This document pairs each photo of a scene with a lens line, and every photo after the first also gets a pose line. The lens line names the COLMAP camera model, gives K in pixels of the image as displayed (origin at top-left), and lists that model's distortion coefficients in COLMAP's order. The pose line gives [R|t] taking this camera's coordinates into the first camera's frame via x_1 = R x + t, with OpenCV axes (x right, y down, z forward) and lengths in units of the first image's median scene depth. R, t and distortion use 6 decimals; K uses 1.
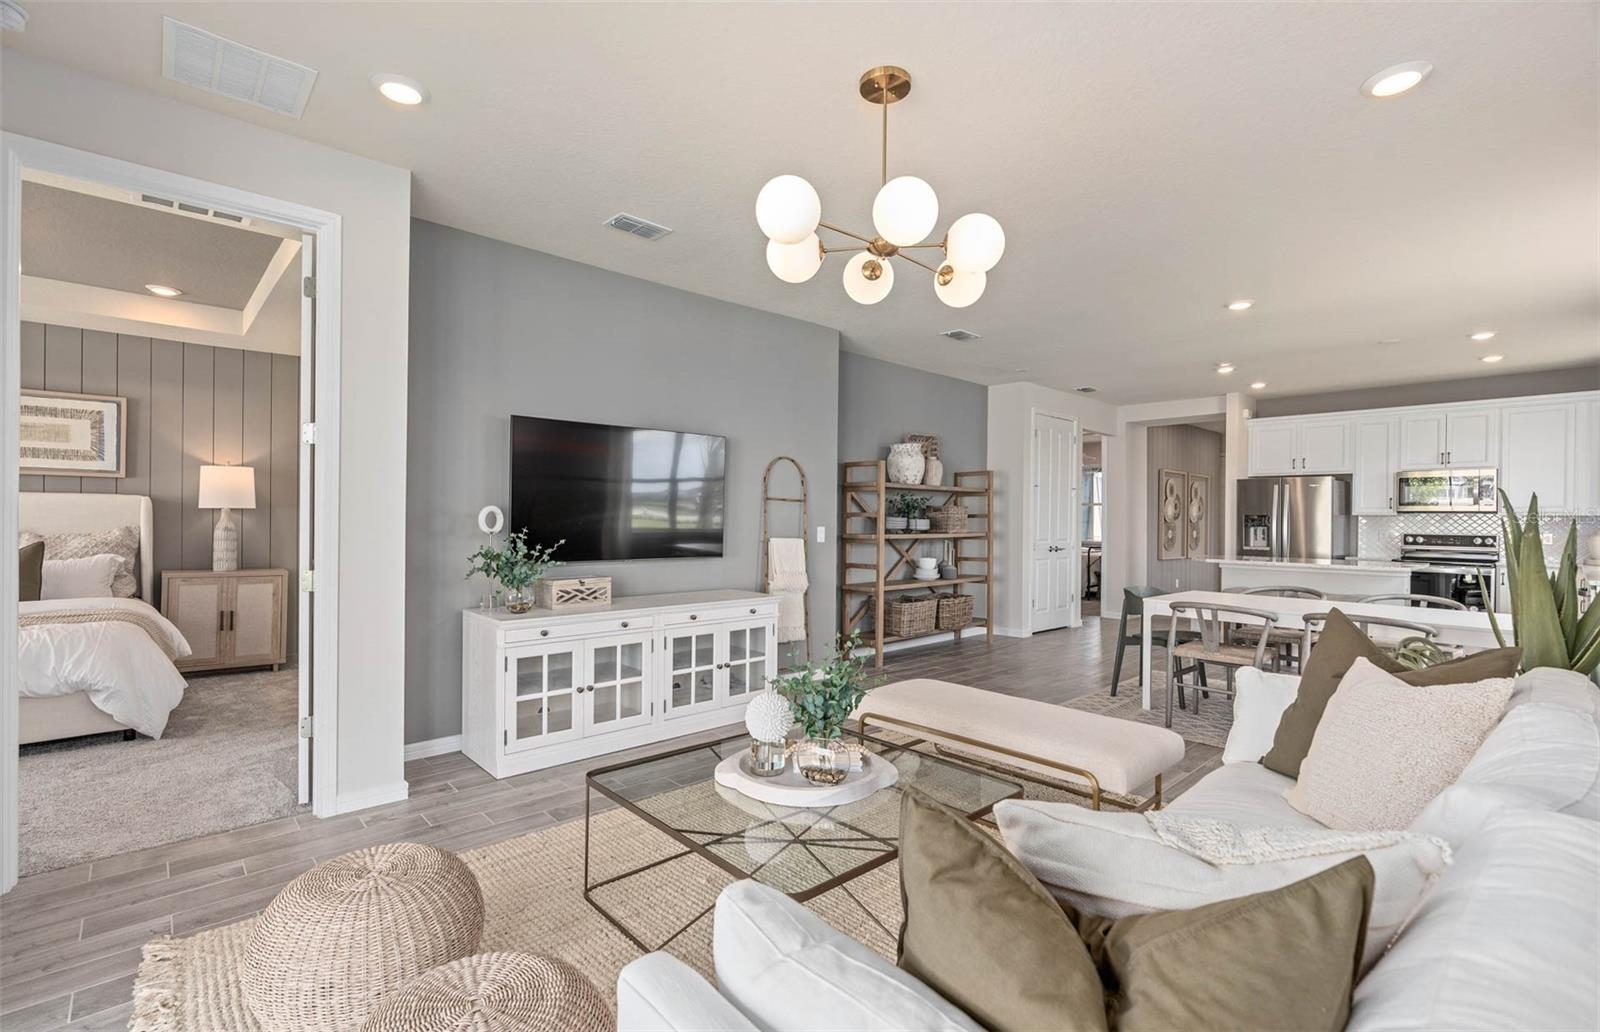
lens RADIAL K [[722.6, 0, 800.4], [0, 722.6, 521.8], [0, 0, 1]] dist [0.004710, 0.000932]
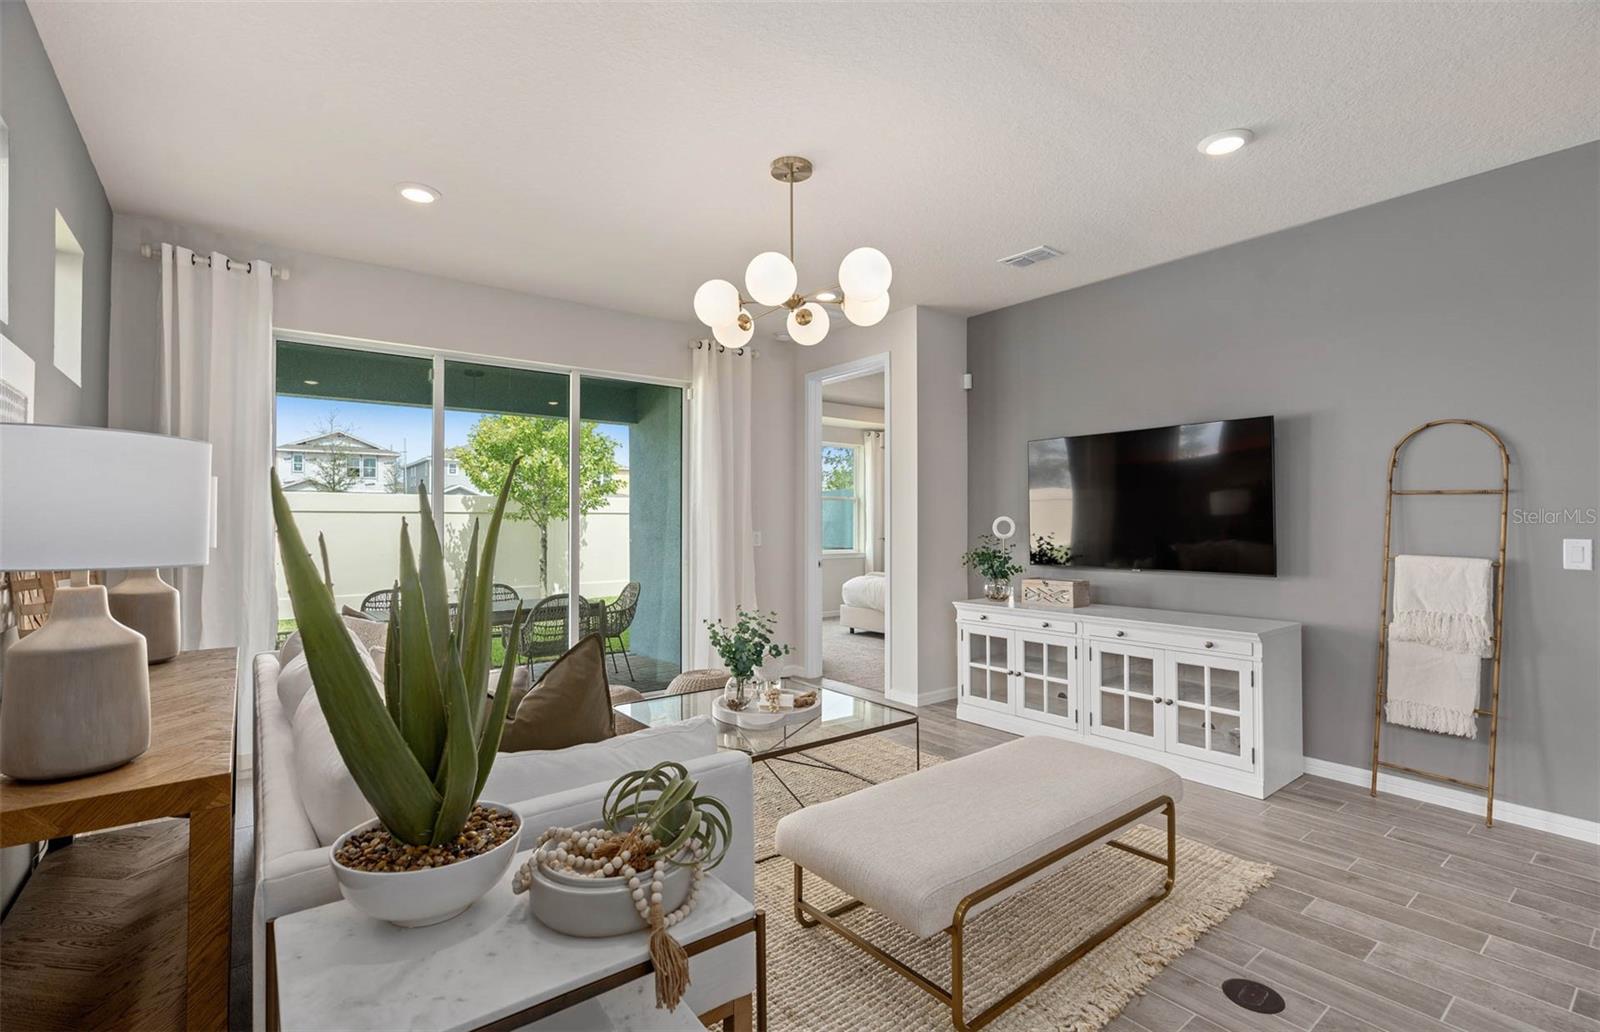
lens RADIAL K [[722.6, 0, 810.7], [0, 722.6, 508.7], [0, 0, 1]] dist [0.004710, 0.000932]
pose [[-0.063357, -0.020226, -0.997786, 0.930748], [0.004553, 0.999778, -0.020555, -0.010353], [0.997981, -0.005846, -0.063251, 0.786796]]
